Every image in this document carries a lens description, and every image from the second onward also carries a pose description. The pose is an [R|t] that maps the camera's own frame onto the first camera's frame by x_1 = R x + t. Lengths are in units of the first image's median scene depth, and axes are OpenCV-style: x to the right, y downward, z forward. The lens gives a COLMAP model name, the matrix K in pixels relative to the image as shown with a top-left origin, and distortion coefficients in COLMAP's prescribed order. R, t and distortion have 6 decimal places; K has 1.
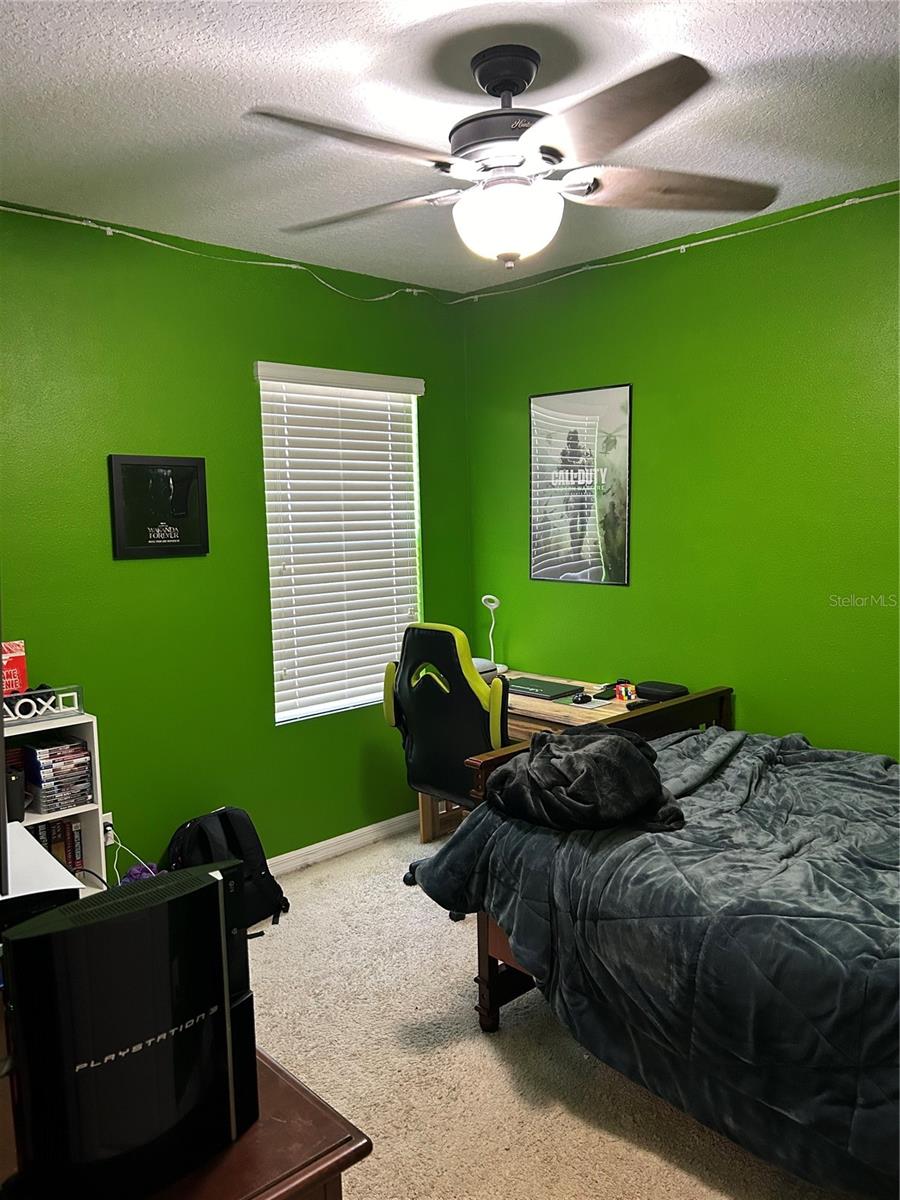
lens RADIAL K [[911.5, 0, 447.7], [0, 911.5, 604.2], [0, 0, 1]] dist [0.047817, -0.062904]
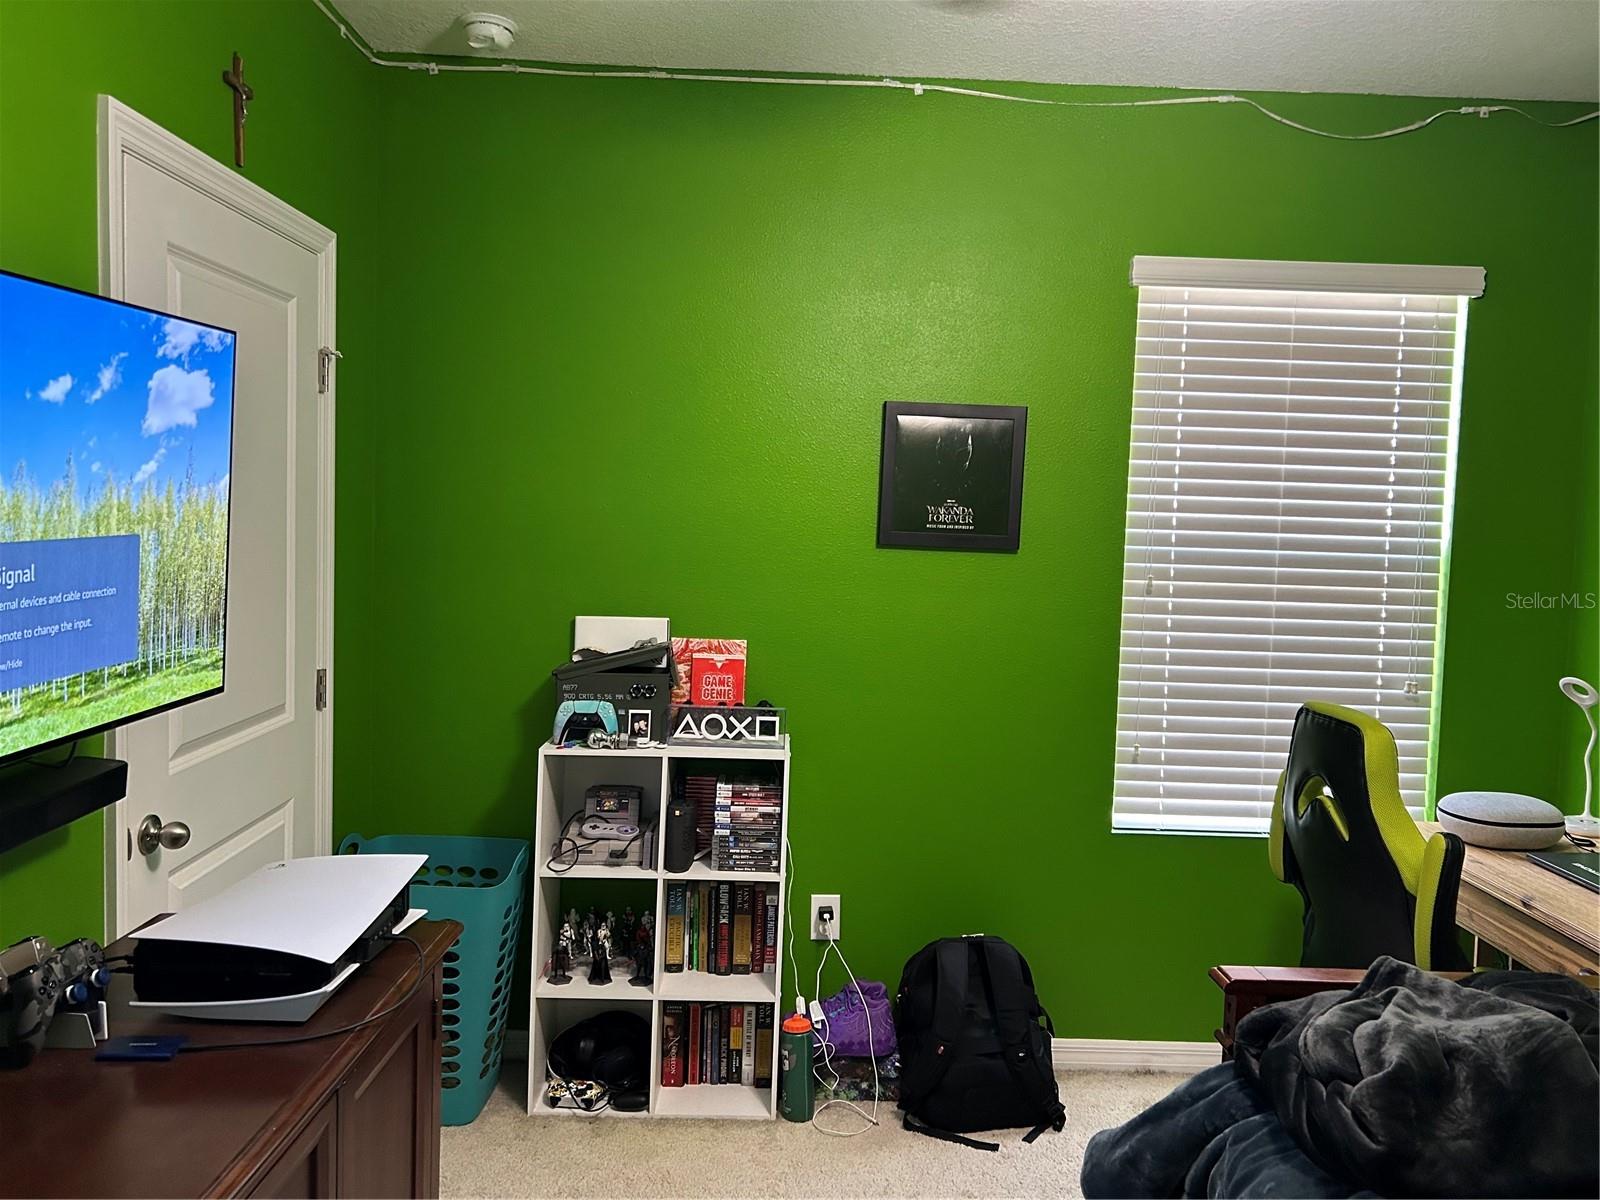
lens RADIAL K [[1215.4, 0, 794.3], [0, 1215.4, 593.5], [0, 0, 1]] dist [0.047817, -0.062904]
pose [[0.730079, 0.095124, -0.676710, 0.241323], [-0.121651, 0.992538, 0.008275, -0.011992], [0.672447, 0.076281, 0.736203, 0.262110]]
